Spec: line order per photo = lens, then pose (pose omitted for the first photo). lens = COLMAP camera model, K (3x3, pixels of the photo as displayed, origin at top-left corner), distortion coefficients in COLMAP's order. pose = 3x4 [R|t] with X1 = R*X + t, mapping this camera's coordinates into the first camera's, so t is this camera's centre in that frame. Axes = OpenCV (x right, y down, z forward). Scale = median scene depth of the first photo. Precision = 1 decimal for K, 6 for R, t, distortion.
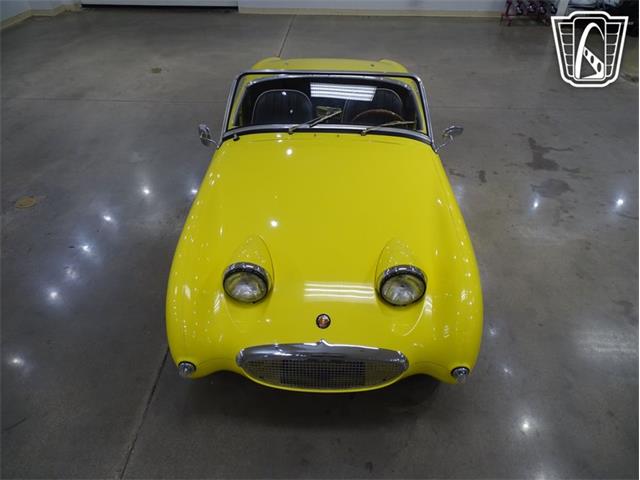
lens RADIAL K [[453.7, 0, 322.5], [0, 453.7, 240.9], [0, 0, 1]] dist [-0.004680, 0.003754]
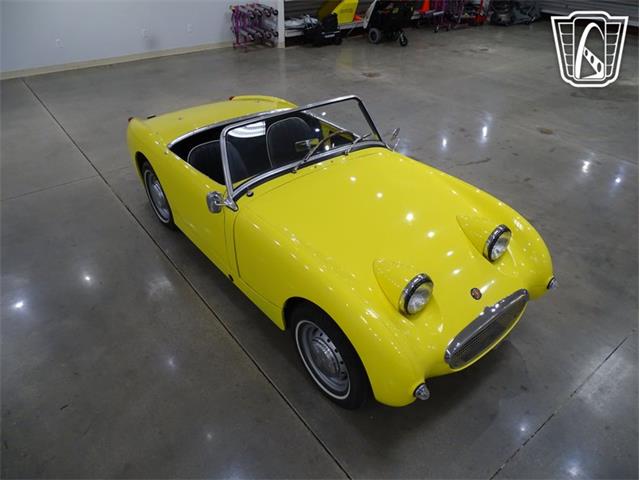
lens RADIAL K [[453.7, 0, 320.6], [0, 453.7, 240.1], [0, 0, 1]] dist [-0.004680, 0.003754]
pose [[0.759072, -0.369579, 0.535930, -0.452331], [0.401175, 0.913900, 0.062017, -0.096639], [-0.512706, 0.167926, 0.841982, 0.089412]]
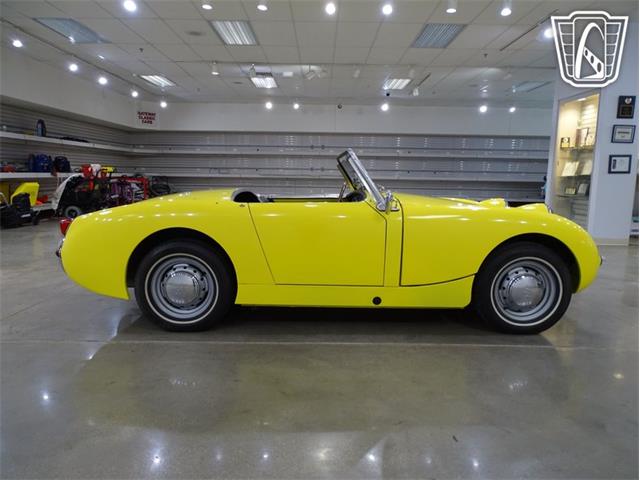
lens RADIAL K [[453.7, 0, 318.9], [0, 453.7, 242.9], [0, 0, 1]] dist [-0.004680, 0.003754]
pose [[-0.041979, -0.152858, 0.987356, -0.888739], [0.619140, 0.771630, 0.145784, -0.290450], [-0.784158, 0.617431, 0.062248, 0.806736]]
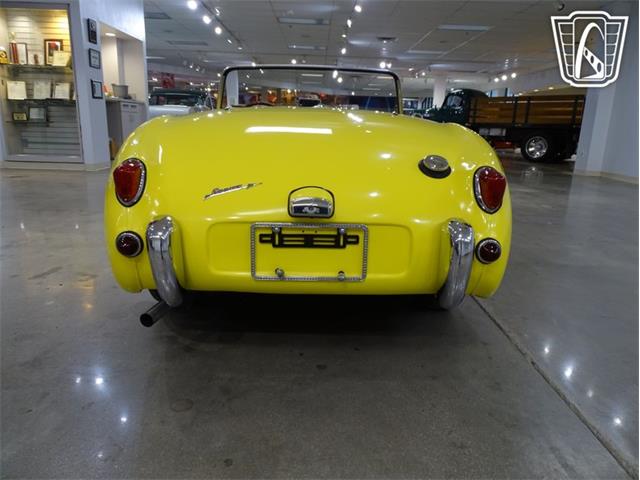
lens RADIAL K [[453.7, 0, 323.0], [0, 453.7, 240.1], [0, 0, 1]] dist [-0.004680, 0.003754]
pose [[-0.998170, -0.016924, -0.058049, 0.029126], [-0.056850, 0.589697, 0.805621, -0.710100], [0.020597, 0.807447, -0.589580, 1.396773]]
